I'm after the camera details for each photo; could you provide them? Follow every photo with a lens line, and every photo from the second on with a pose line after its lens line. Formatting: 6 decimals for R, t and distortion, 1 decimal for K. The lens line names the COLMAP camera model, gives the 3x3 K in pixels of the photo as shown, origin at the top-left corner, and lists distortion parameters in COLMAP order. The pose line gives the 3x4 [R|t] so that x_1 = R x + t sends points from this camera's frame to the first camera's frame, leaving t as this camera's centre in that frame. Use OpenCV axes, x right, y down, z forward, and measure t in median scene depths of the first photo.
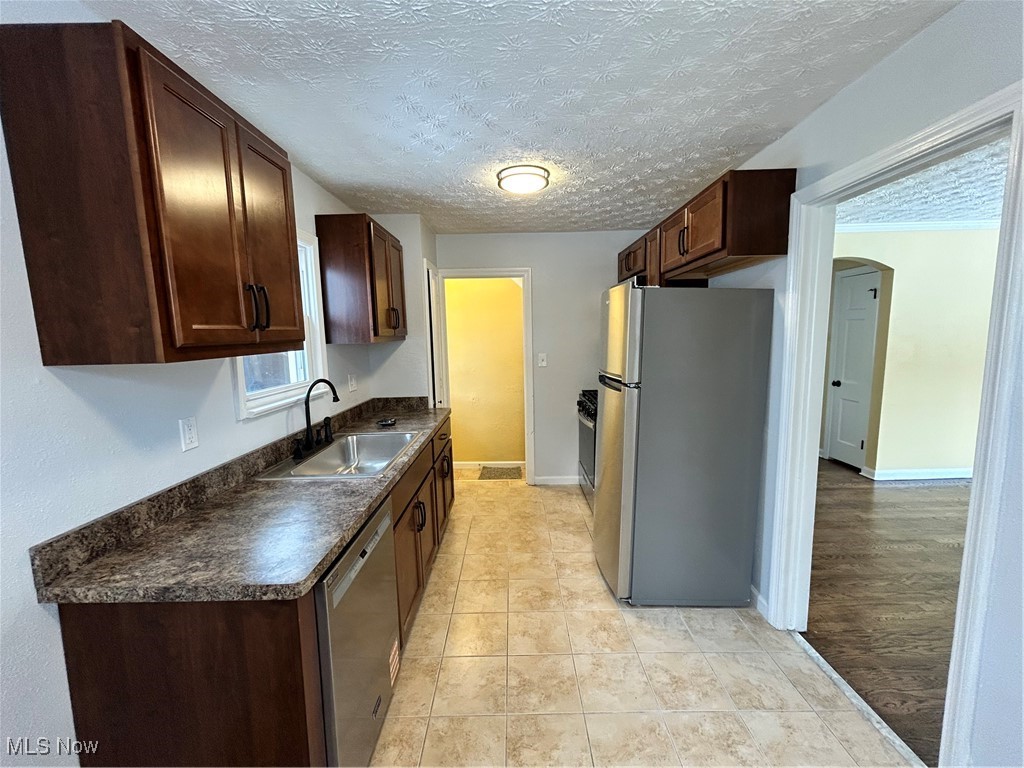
lens RADIAL K [[413.6, 0, 511.1], [0, 413.6, 381.0], [0, 0, 1]] dist [0.000364, 0.000575]
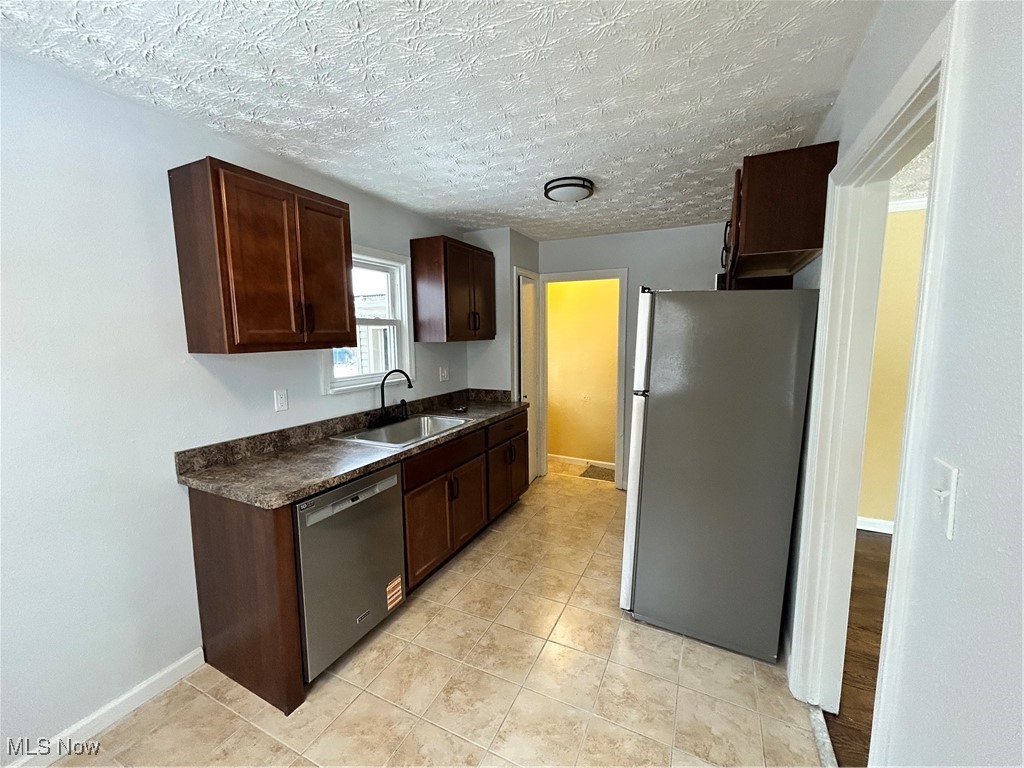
lens RADIAL K [[413.6, 0, 510.2], [0, 413.6, 381.4], [0, 0, 1]] dist [0.000364, 0.000575]
pose [[0.899821, 0.065708, -0.431283, 0.543439], [-0.062206, 0.997816, 0.022236, -0.024275], [0.431802, 0.006820, 0.901942, -0.006237]]
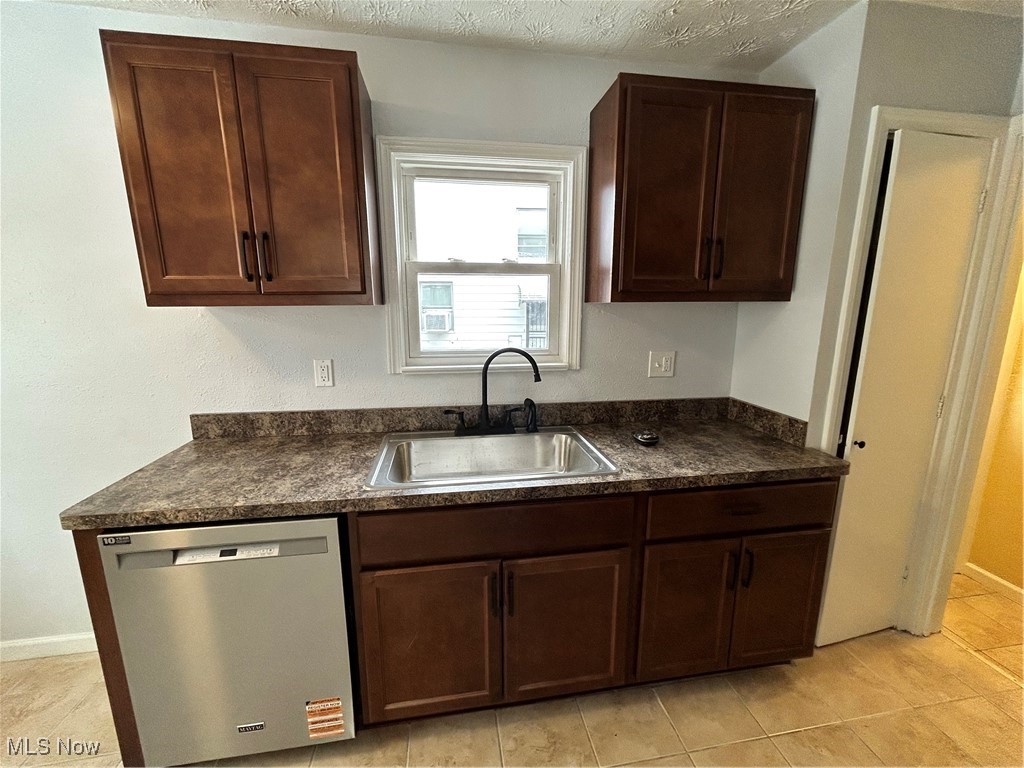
lens RADIAL K [[413.6, 0, 510.3], [0, 413.6, 383.7], [0, 0, 1]] dist [0.000364, 0.000575]
pose [[0.165541, 0.211848, -0.963181, 0.379969], [-0.118040, 0.973891, 0.193916, -0.114730], [0.979113, 0.081592, 0.186225, 1.127345]]
